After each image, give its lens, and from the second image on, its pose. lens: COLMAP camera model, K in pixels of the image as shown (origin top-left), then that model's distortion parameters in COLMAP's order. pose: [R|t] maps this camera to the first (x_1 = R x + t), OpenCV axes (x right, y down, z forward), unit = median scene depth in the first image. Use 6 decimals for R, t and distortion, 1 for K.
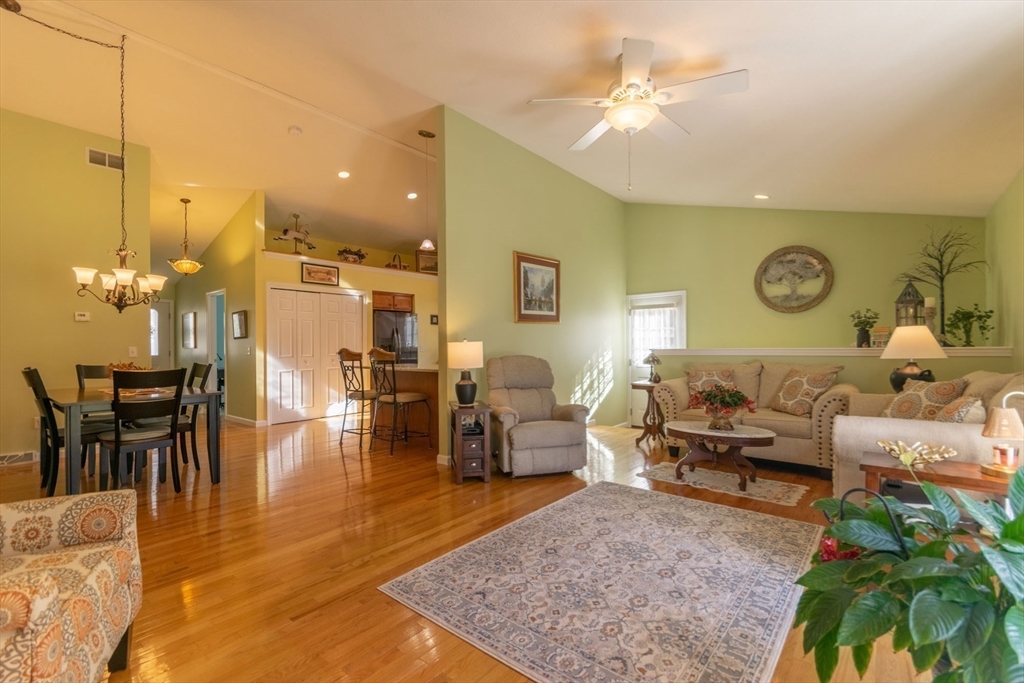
lens RADIAL K [[451.8, 0, 519.5], [0, 451.8, 342.0], [0, 0, 1]] dist [0.006577, -0.000854]
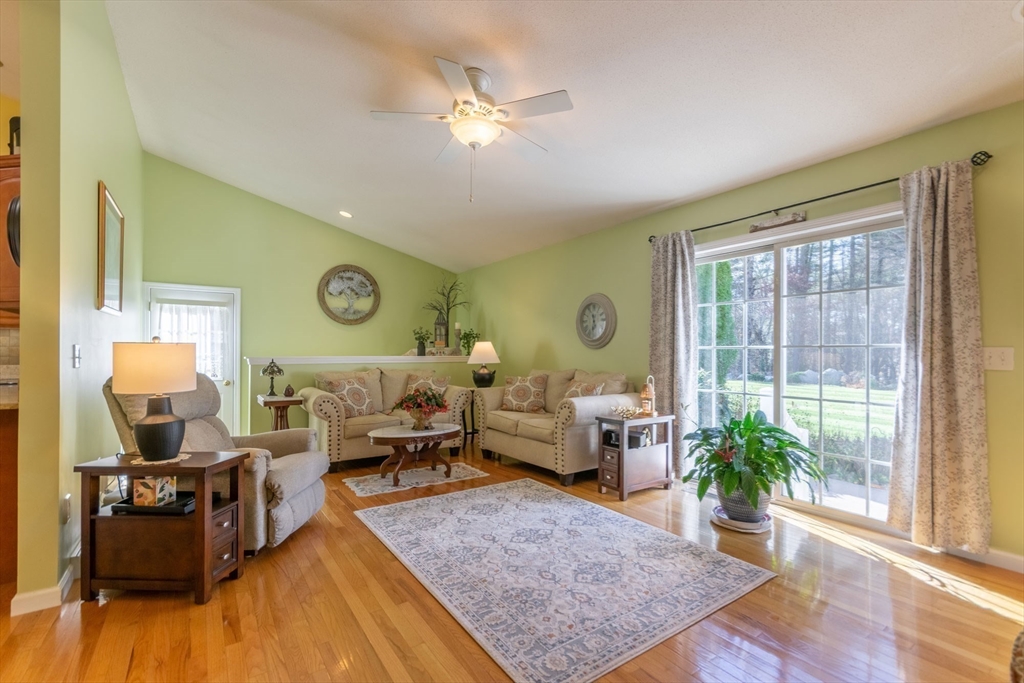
lens RADIAL K [[451.8, 0, 509.6], [0, 451.8, 349.7], [0, 0, 1]] dist [0.006577, -0.000854]
pose [[0.281453, 0.015864, 0.959444, -0.473284], [-0.013497, 0.999830, -0.012572, 0.007245], [-0.959480, -0.009411, 0.281619, 0.410758]]
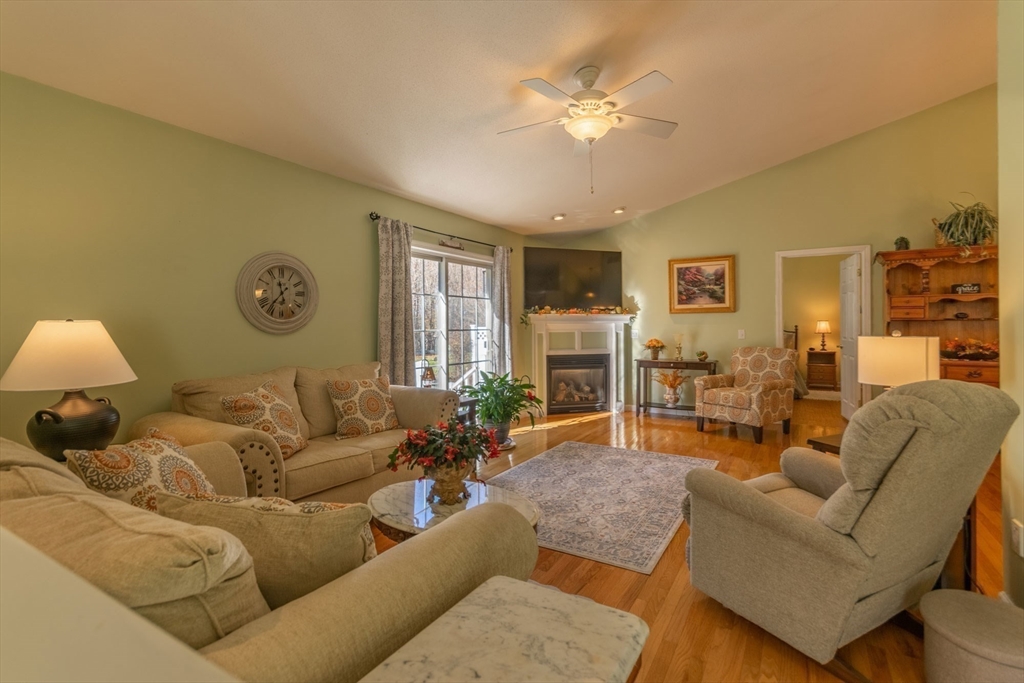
lens RADIAL K [[451.8, 0, 557.5], [0, 451.8, 323.0], [0, 0, 1]] dist [0.006577, -0.000854]
pose [[-0.983708, 0.015010, -0.179145, 0.333727], [0.017761, 0.999747, -0.013765, -0.012841], [0.178893, -0.016723, -0.983726, 1.323957]]
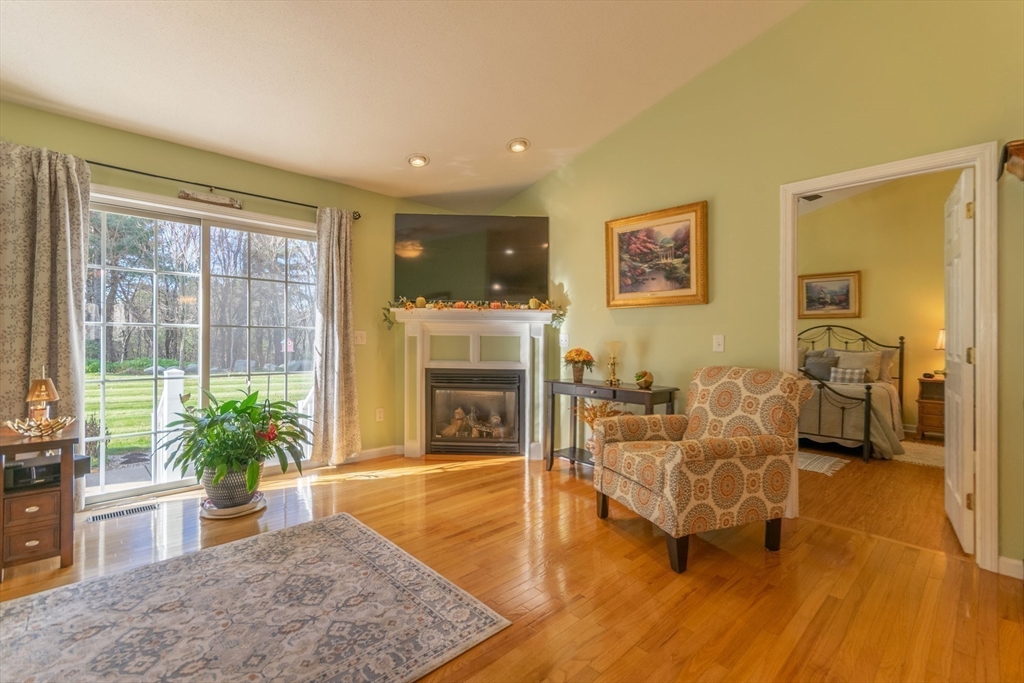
lens RADIAL K [[458.8, 0, 514.8], [0, 458.8, 332.1], [0, 0, 1]] dist [-0.003577, 0.003941]
pose [[-0.993318, -0.001548, 0.115401, -0.199918], [-0.004113, 0.999750, -0.021989, 0.011167], [-0.115338, -0.022316, -0.993076, 0.886510]]
